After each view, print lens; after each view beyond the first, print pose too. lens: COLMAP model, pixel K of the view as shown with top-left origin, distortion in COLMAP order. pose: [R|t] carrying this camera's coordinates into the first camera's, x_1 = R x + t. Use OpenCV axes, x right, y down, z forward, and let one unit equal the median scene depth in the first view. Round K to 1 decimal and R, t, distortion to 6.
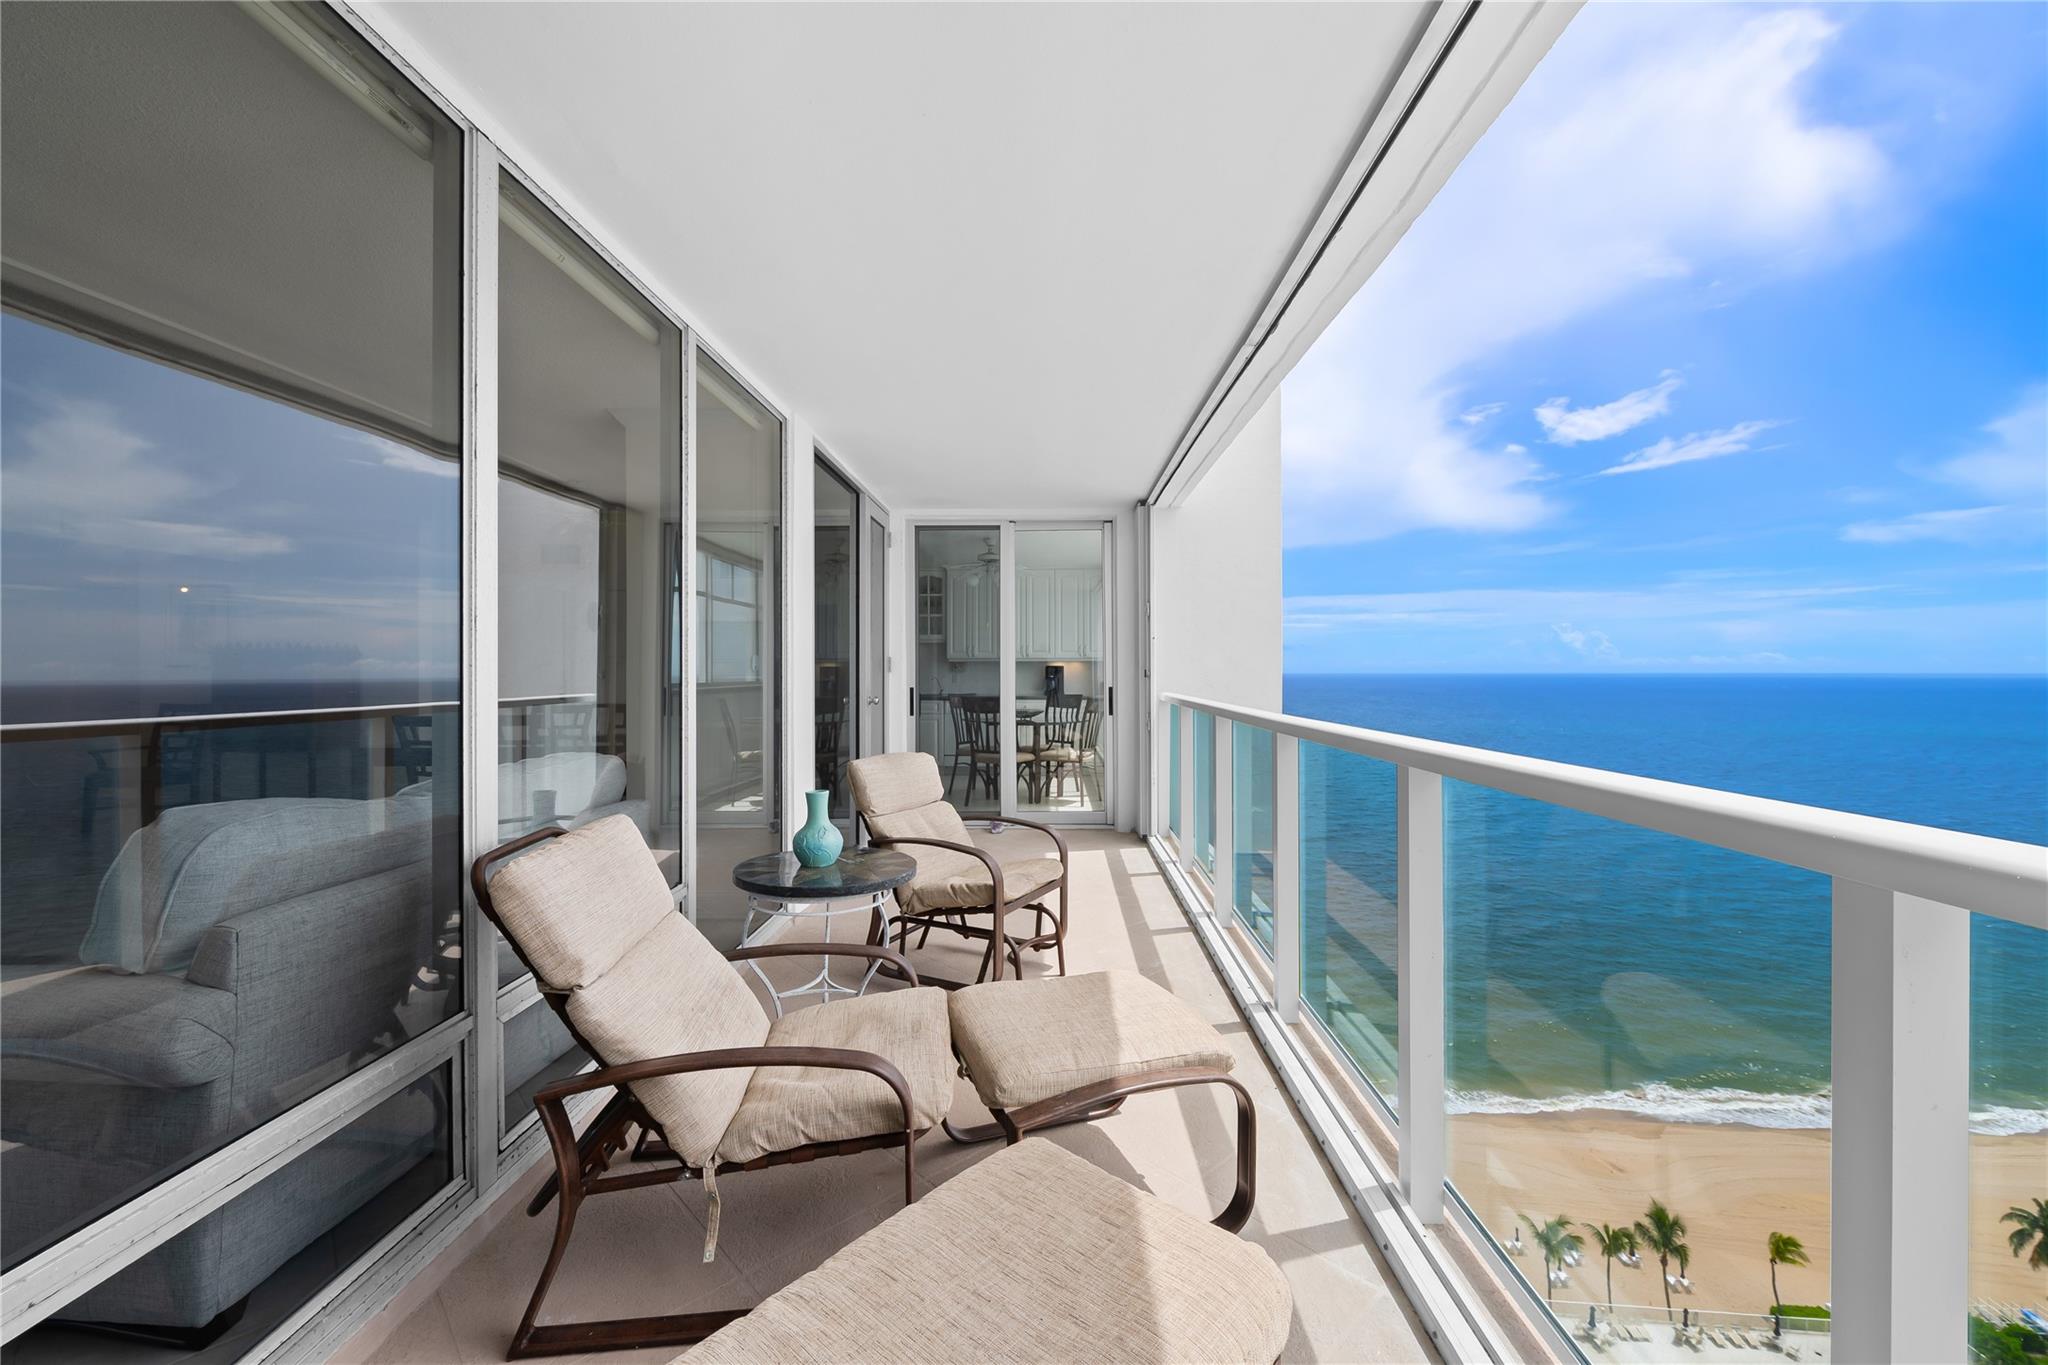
lens RADIAL K [[813.7, 0, 1030.4], [0, 813.7, 667.4], [0, 0, 1]] dist [0.000567, -0.004569]
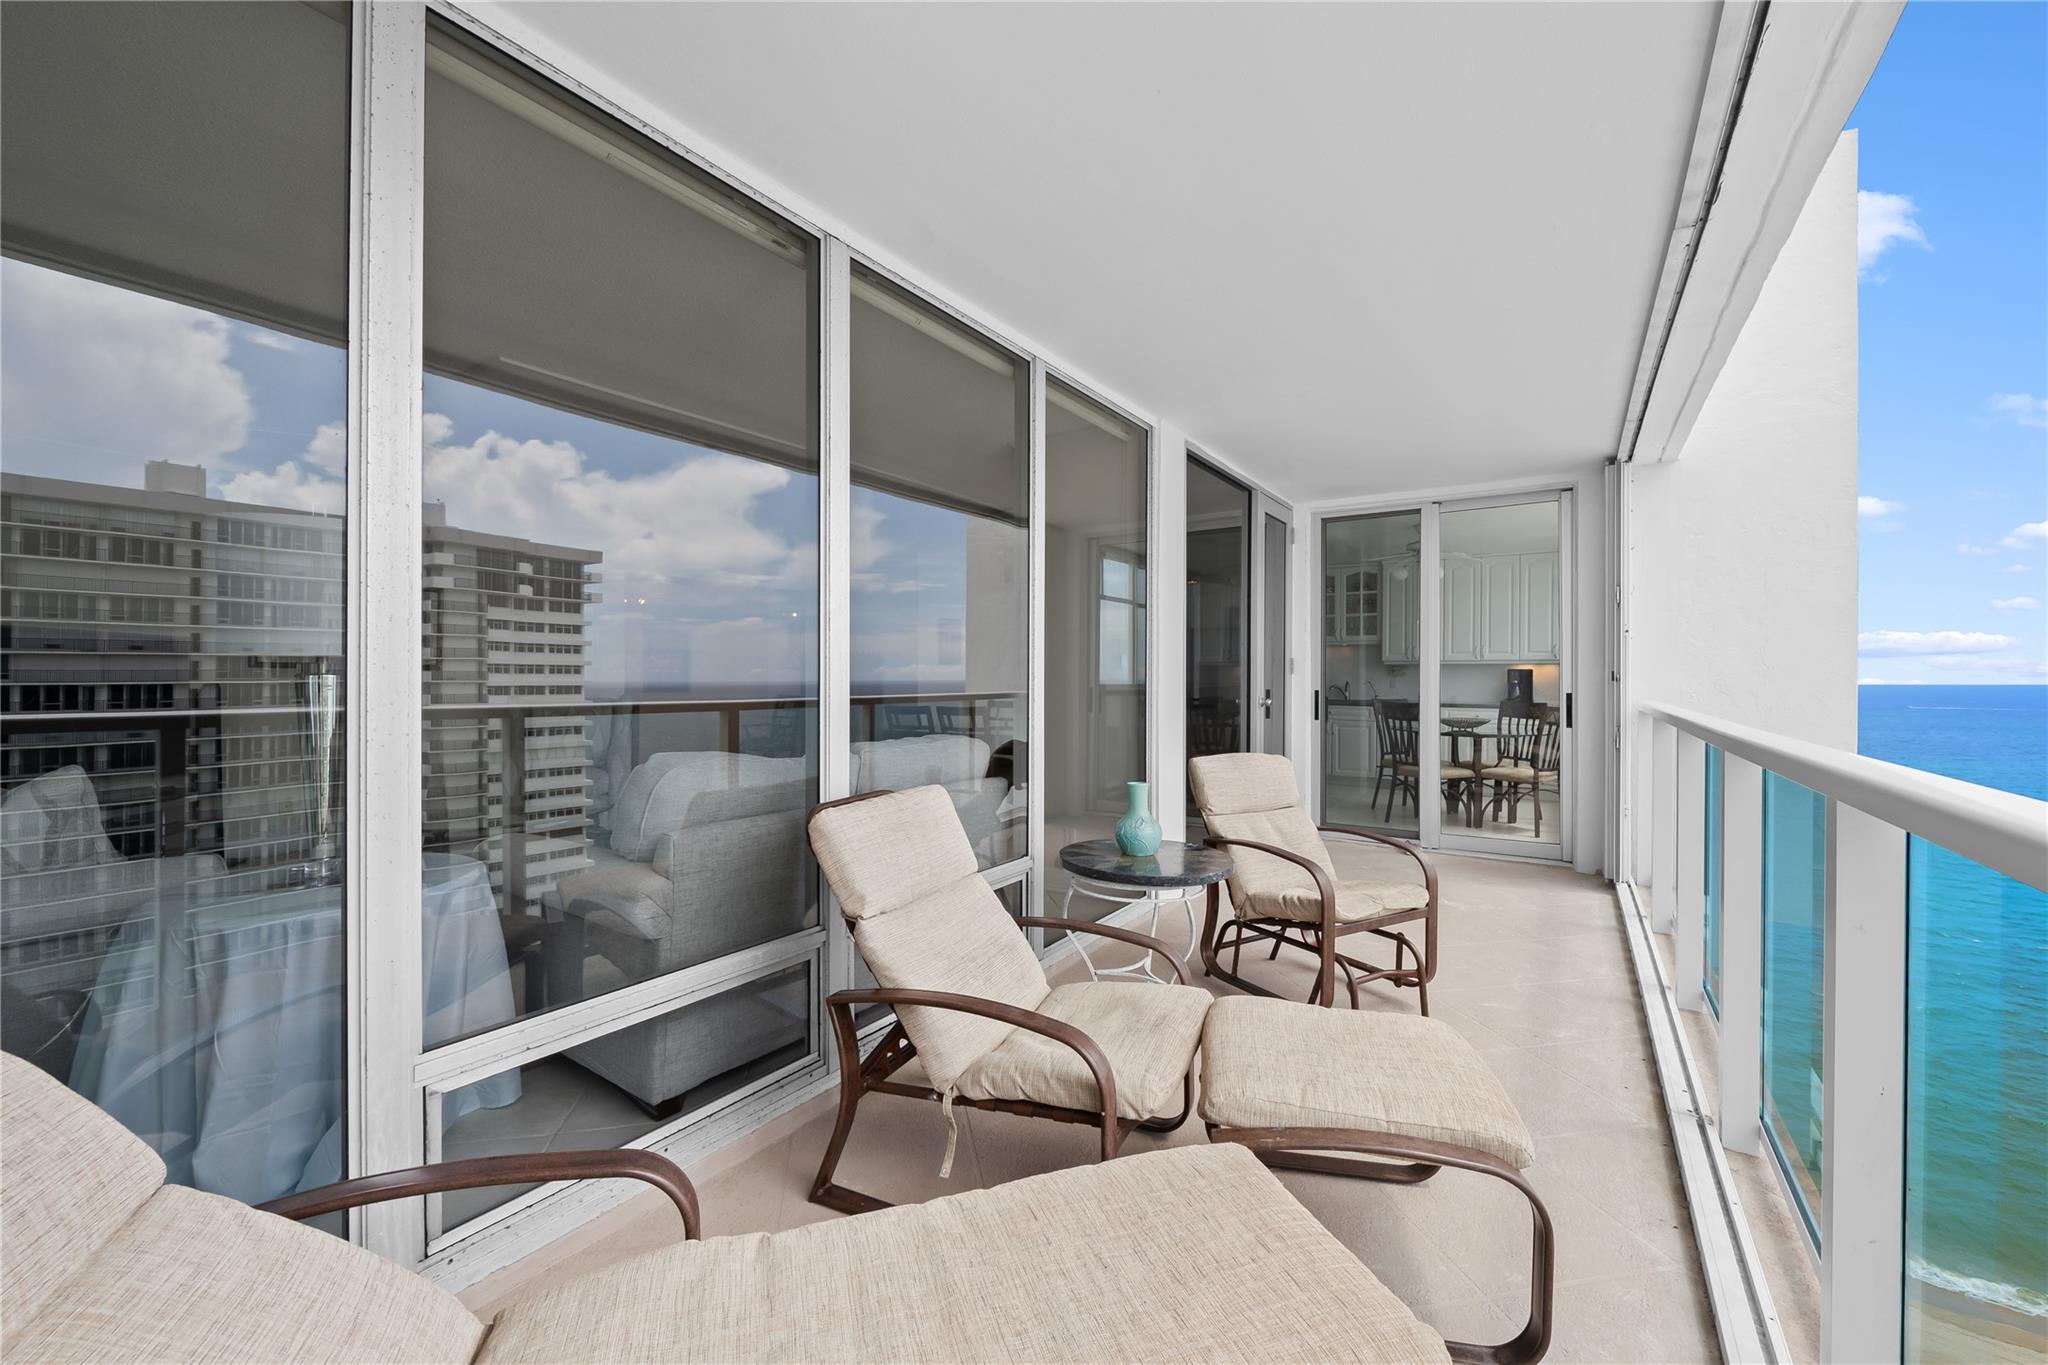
lens RADIAL K [[813.4, 0, 1034.5], [0, 813.4, 677.4], [0, 0, 1]] dist [0.001419, -0.004689]
pose [[0.847842, 0.007909, -0.530191, 0.159160], [-0.005208, 0.999965, 0.006589, 0.011227], [0.530224, -0.002825, 0.847853, 0.051786]]
